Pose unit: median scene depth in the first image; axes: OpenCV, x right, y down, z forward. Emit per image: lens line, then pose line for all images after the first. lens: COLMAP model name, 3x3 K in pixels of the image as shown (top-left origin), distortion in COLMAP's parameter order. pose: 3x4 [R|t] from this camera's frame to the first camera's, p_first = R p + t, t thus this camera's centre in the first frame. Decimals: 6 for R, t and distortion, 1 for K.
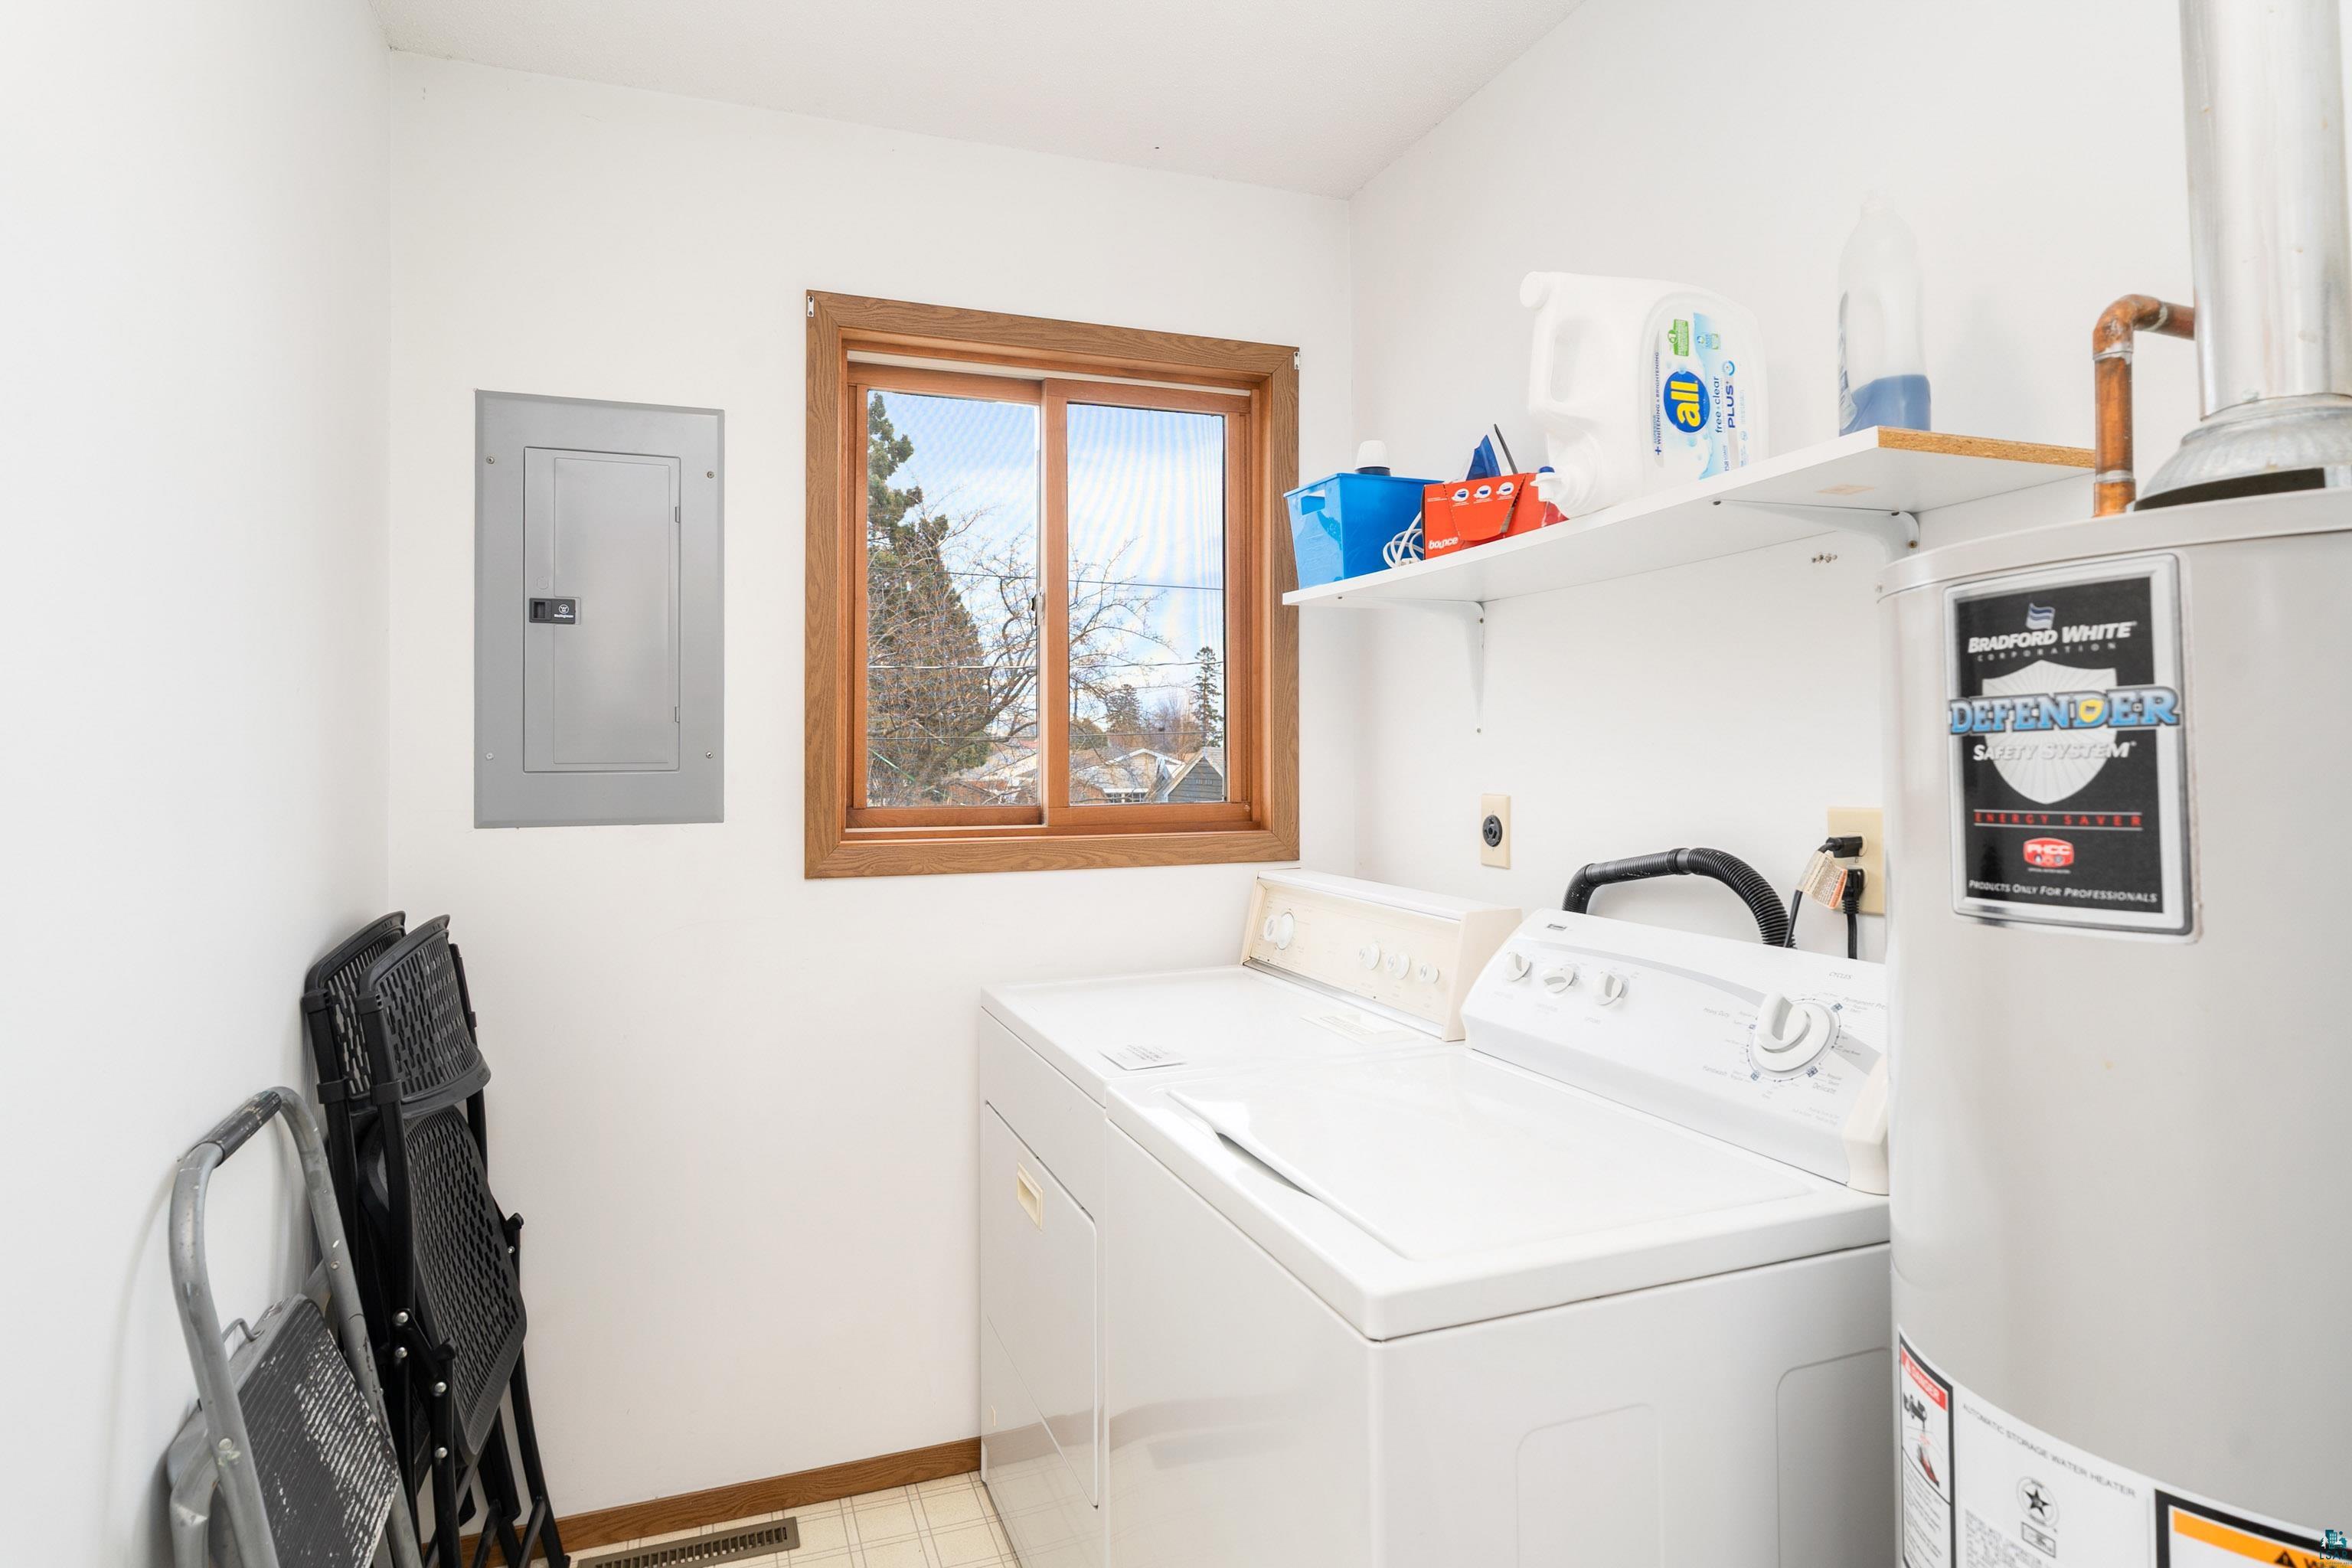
lens RADIAL K [[1339.9, 0, 1177.9], [0, 1339.9, 776.5], [0, 0, 1]] dist [0.005124, -0.000395]
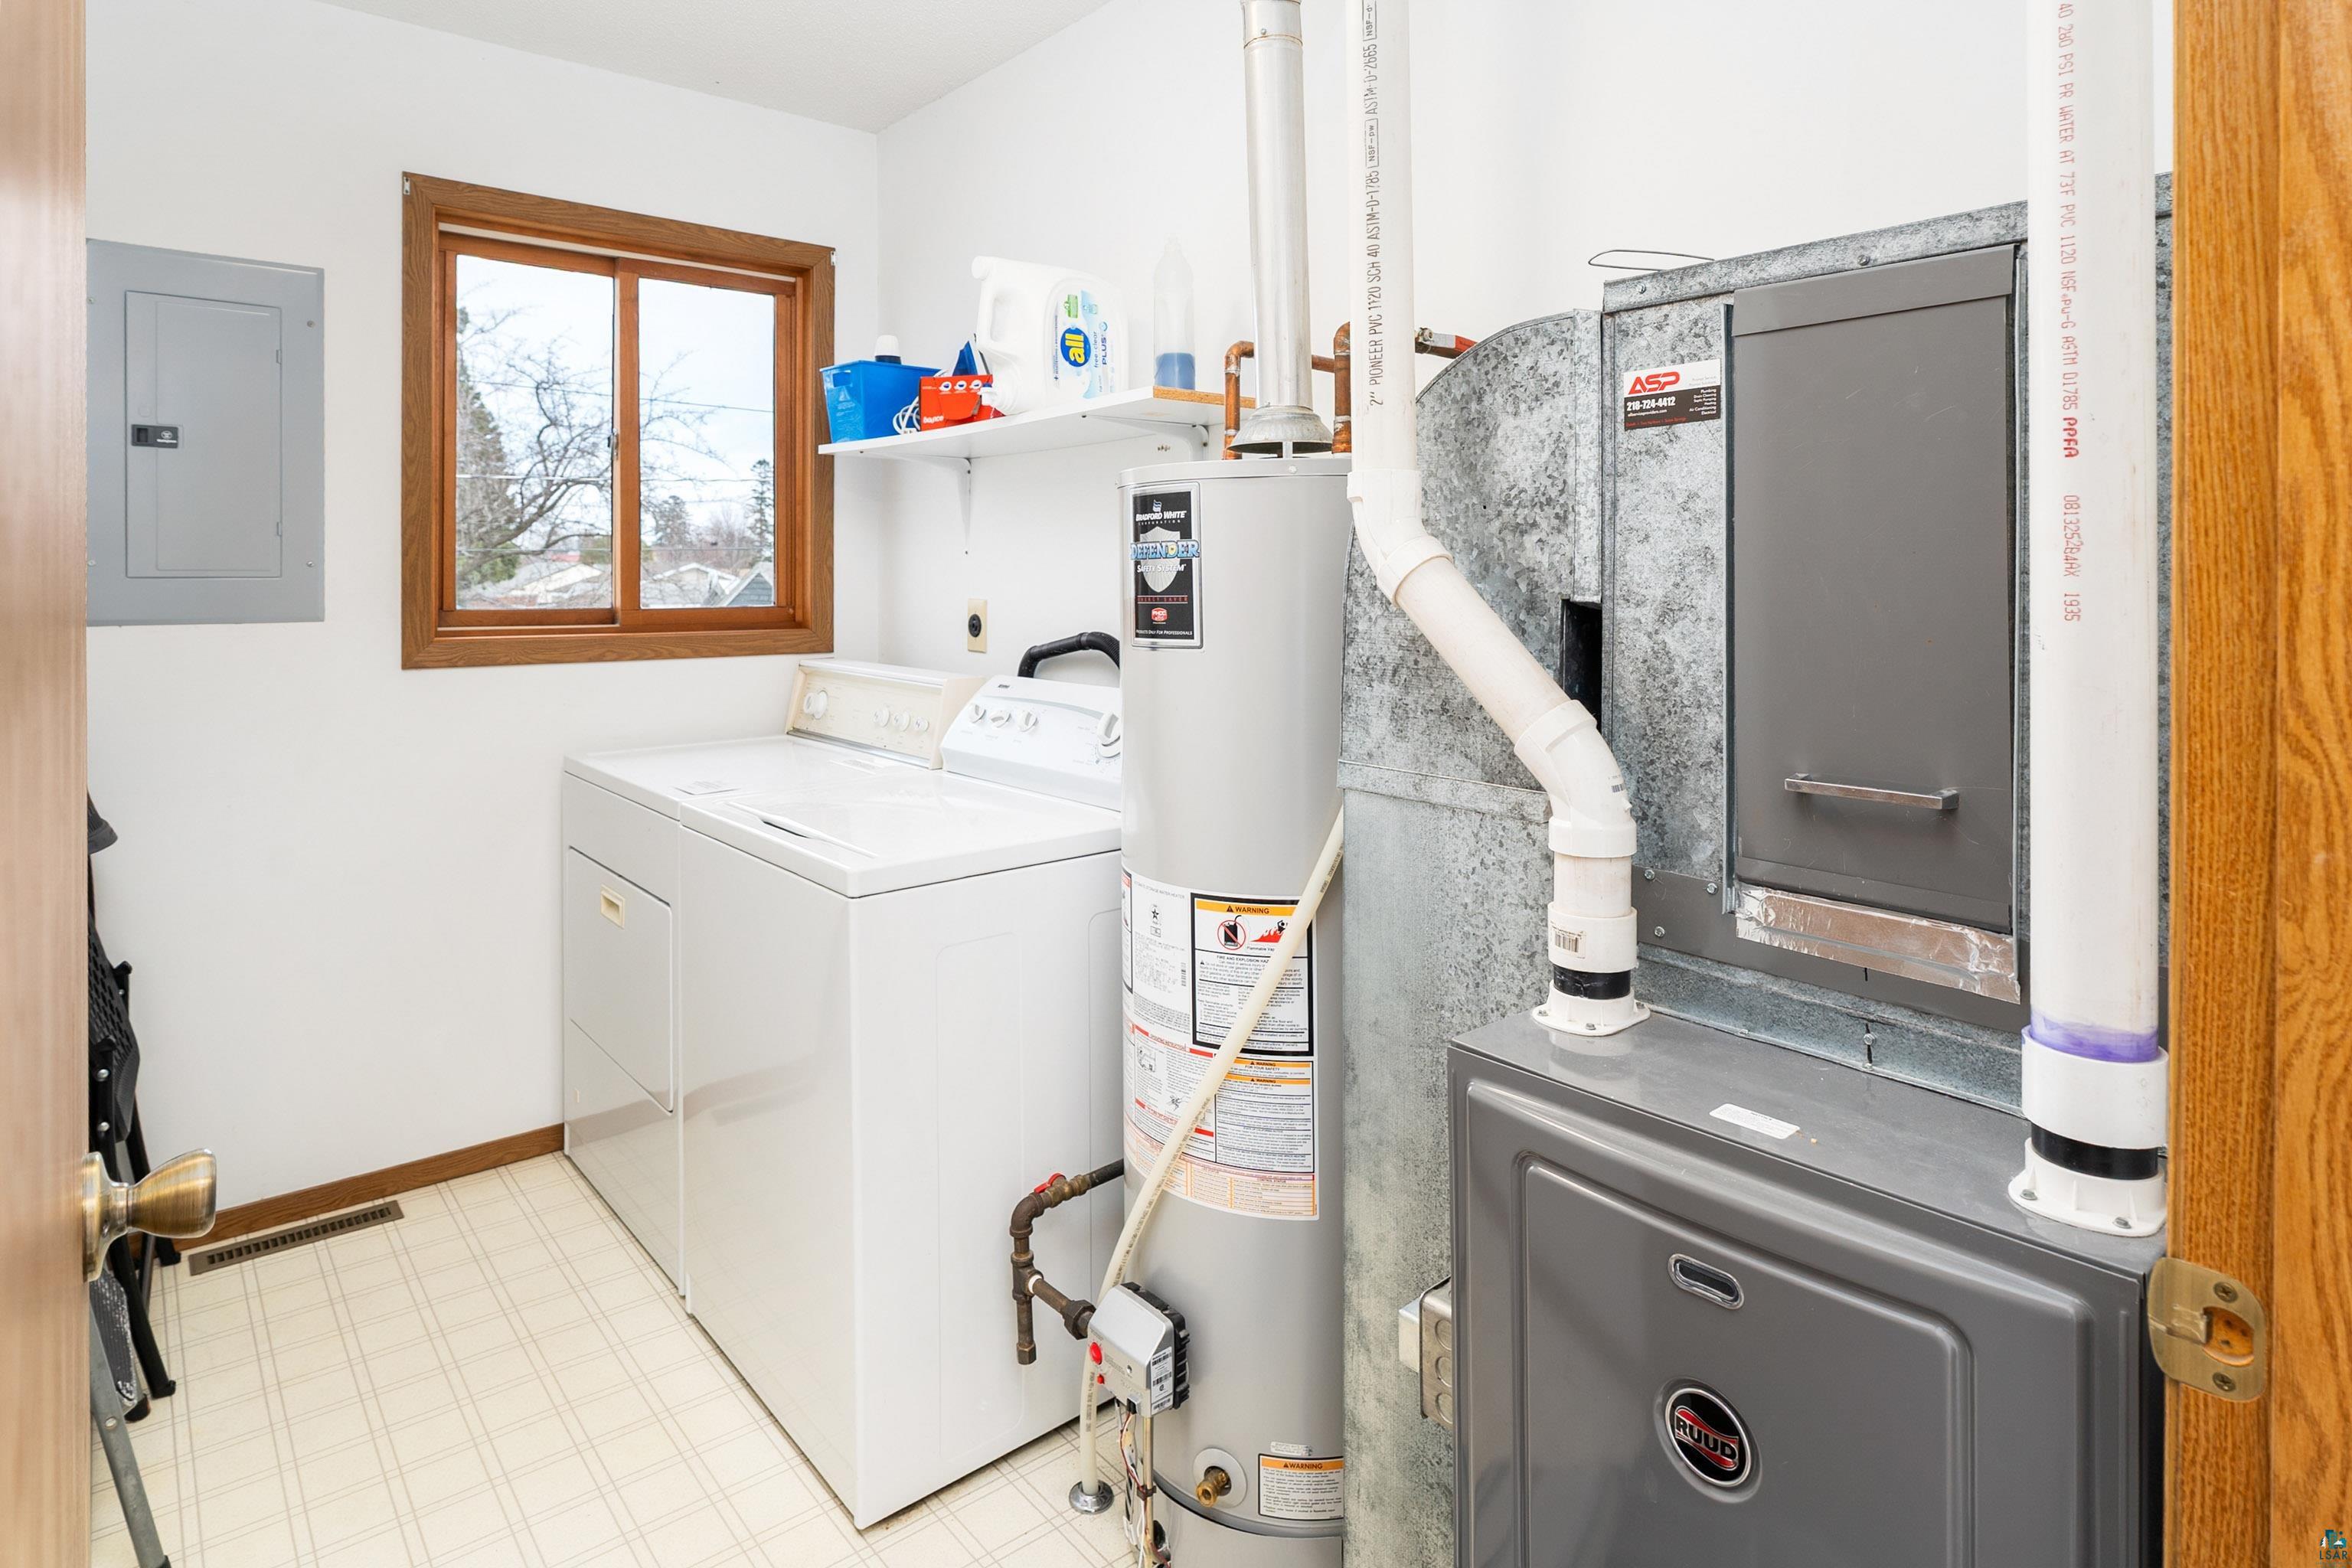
lens RADIAL K [[1289.5, 0, 1184.3], [0, 1289.5, 607.1], [0, 0, 1]] dist [-0.005524, -0.000202]
pose [[0.943597, 0.000876, 0.331095, -0.001843], [-0.004411, 0.999941, 0.009925, 0.007510], [-0.331067, -0.010825, 0.943545, -0.319377]]
